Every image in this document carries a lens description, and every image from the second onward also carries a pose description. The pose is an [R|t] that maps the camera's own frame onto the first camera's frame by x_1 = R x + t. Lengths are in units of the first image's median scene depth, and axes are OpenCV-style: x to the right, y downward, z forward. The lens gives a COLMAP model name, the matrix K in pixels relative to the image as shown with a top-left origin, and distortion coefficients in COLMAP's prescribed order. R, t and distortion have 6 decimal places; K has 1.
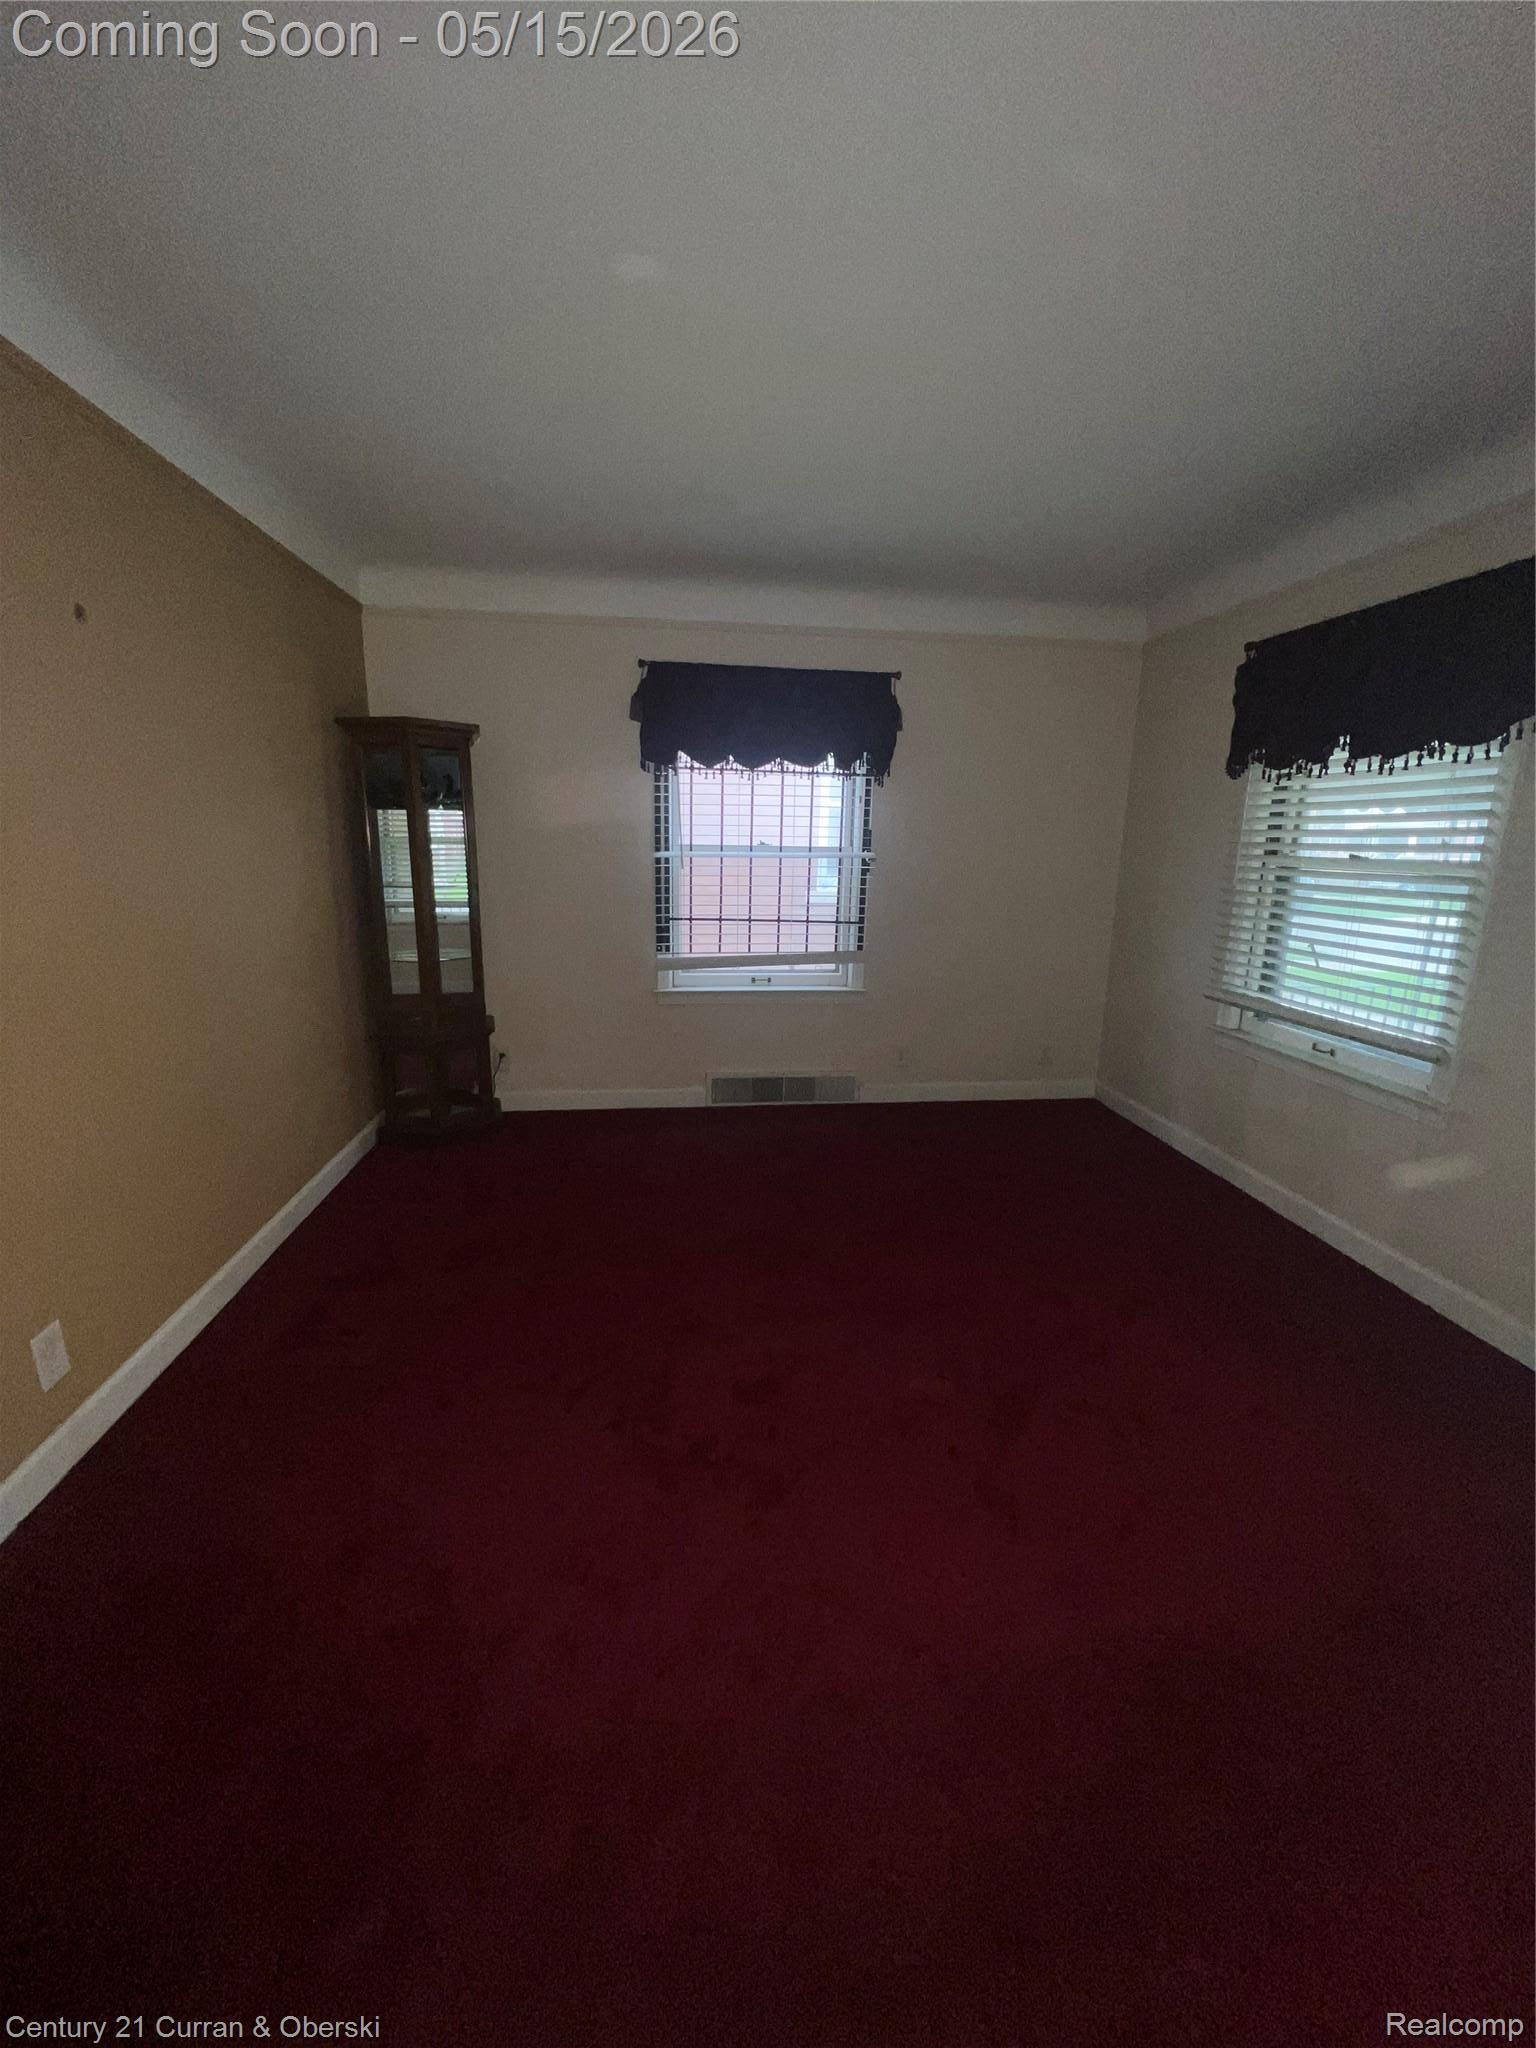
lens RADIAL K [[821.2, 0, 769.9], [0, 821.2, 1021.4], [0, 0, 1]] dist [0.001212, -0.000124]
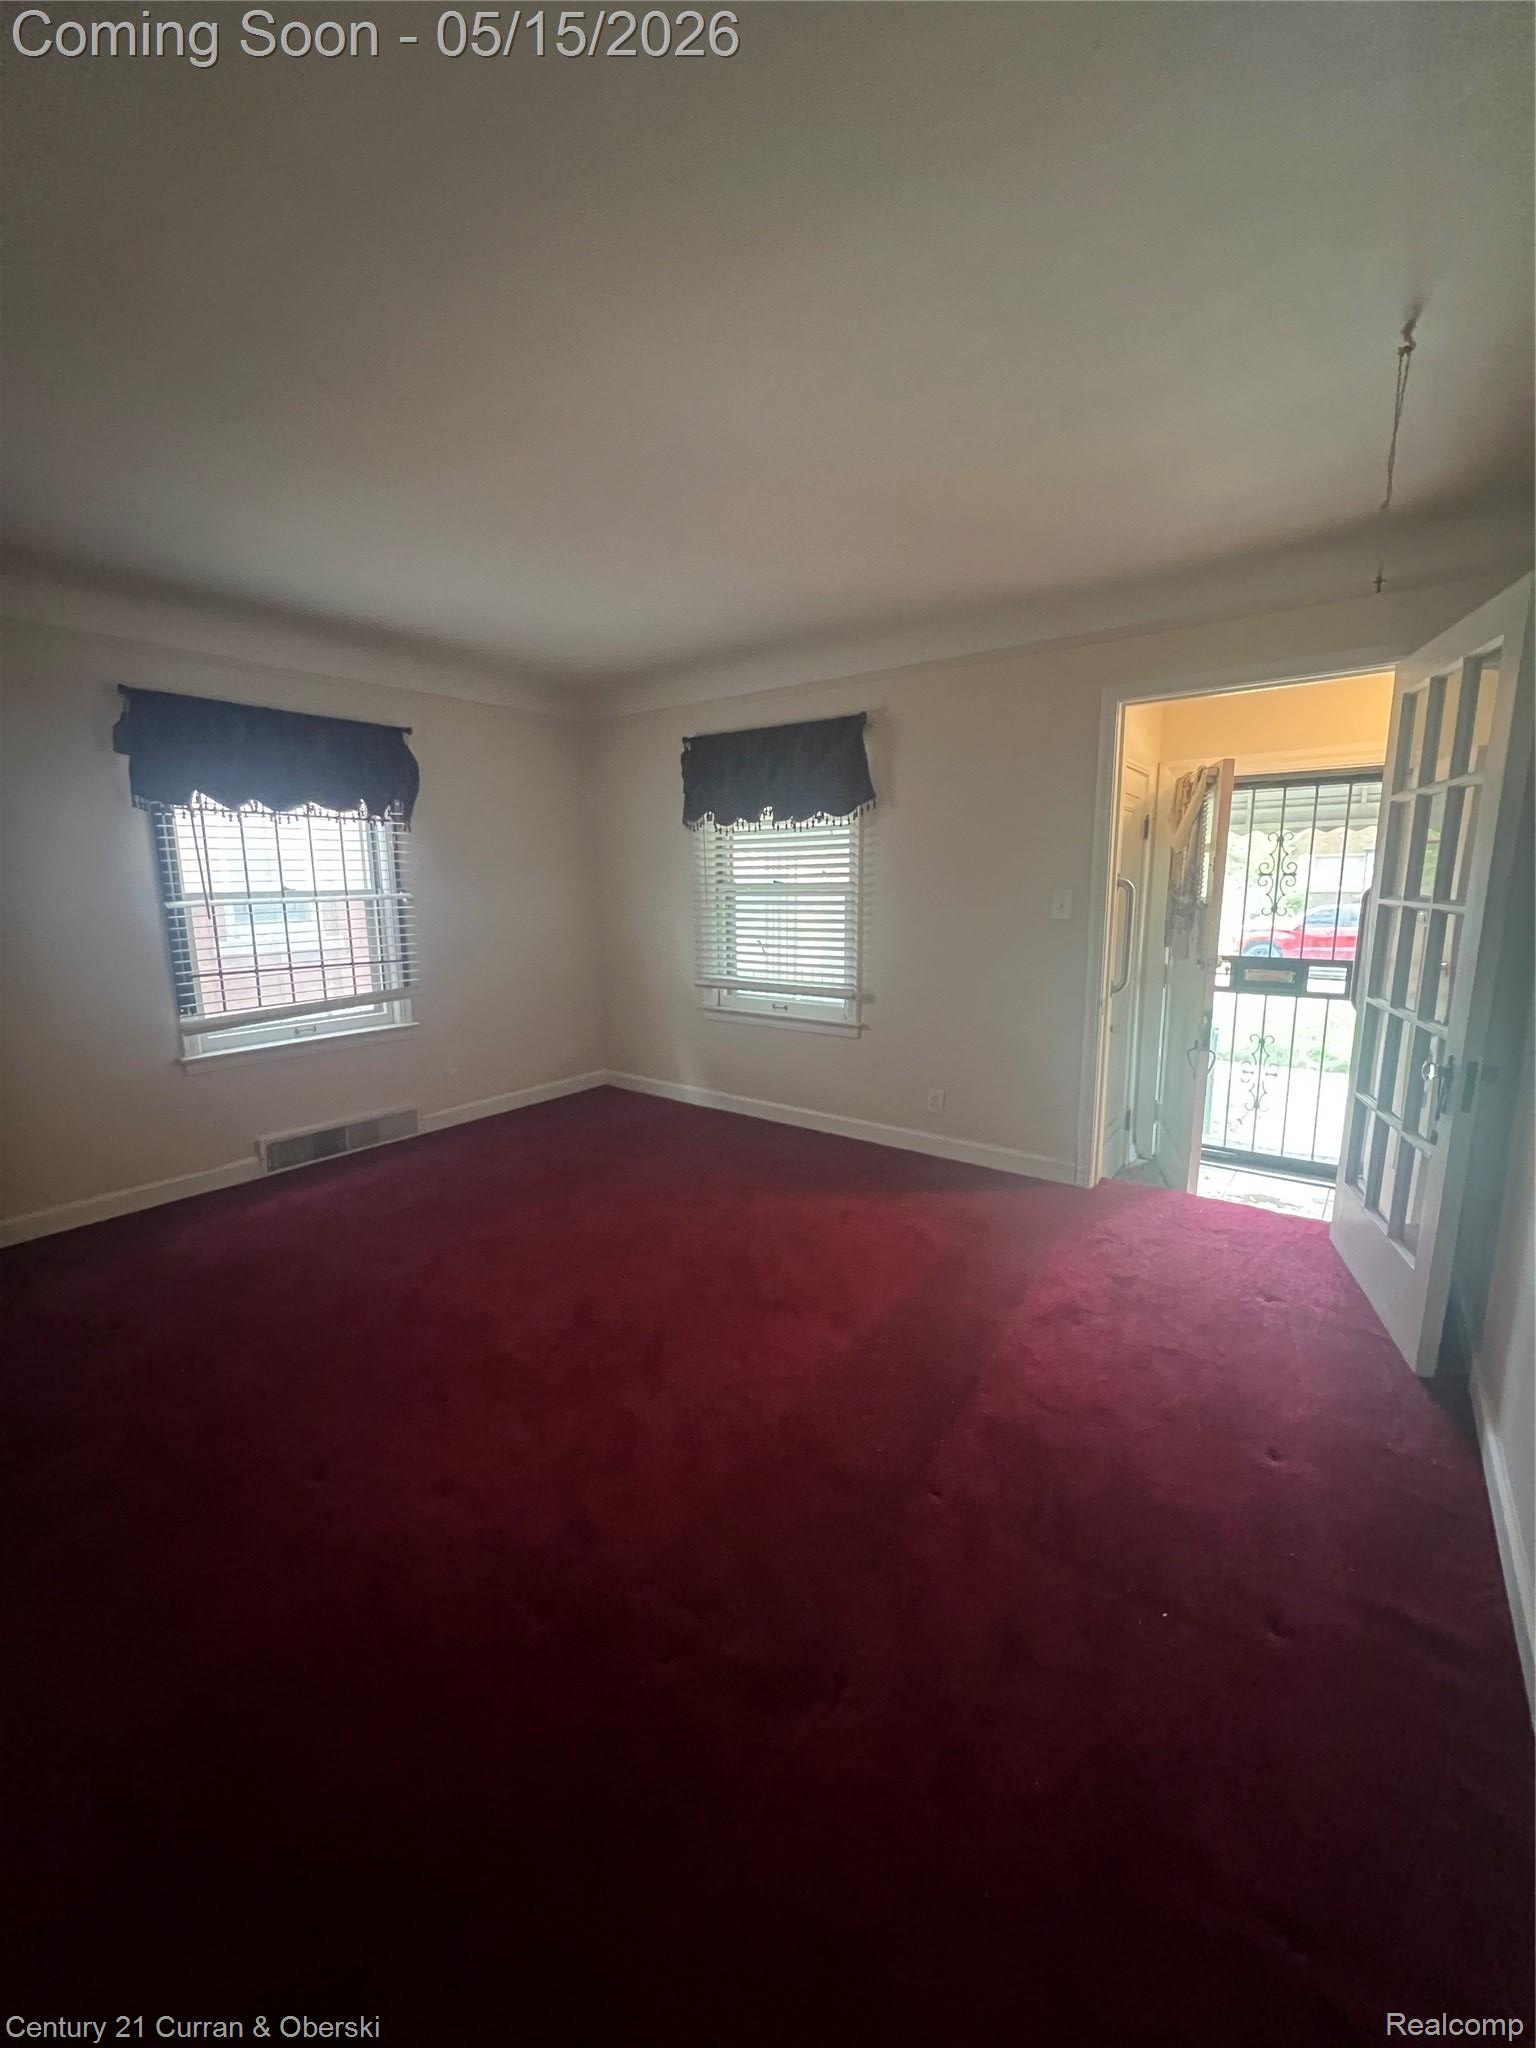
lens RADIAL K [[821.2, 0, 764.4], [0, 821.2, 1022.6], [0, 0, 1]] dist [0.001212, -0.000124]
pose [[0.691816, -0.152380, 0.705812, -0.333561], [0.182777, 0.982601, 0.032984, 0.007497], [-0.698558, 0.106187, 0.707631, -0.052220]]
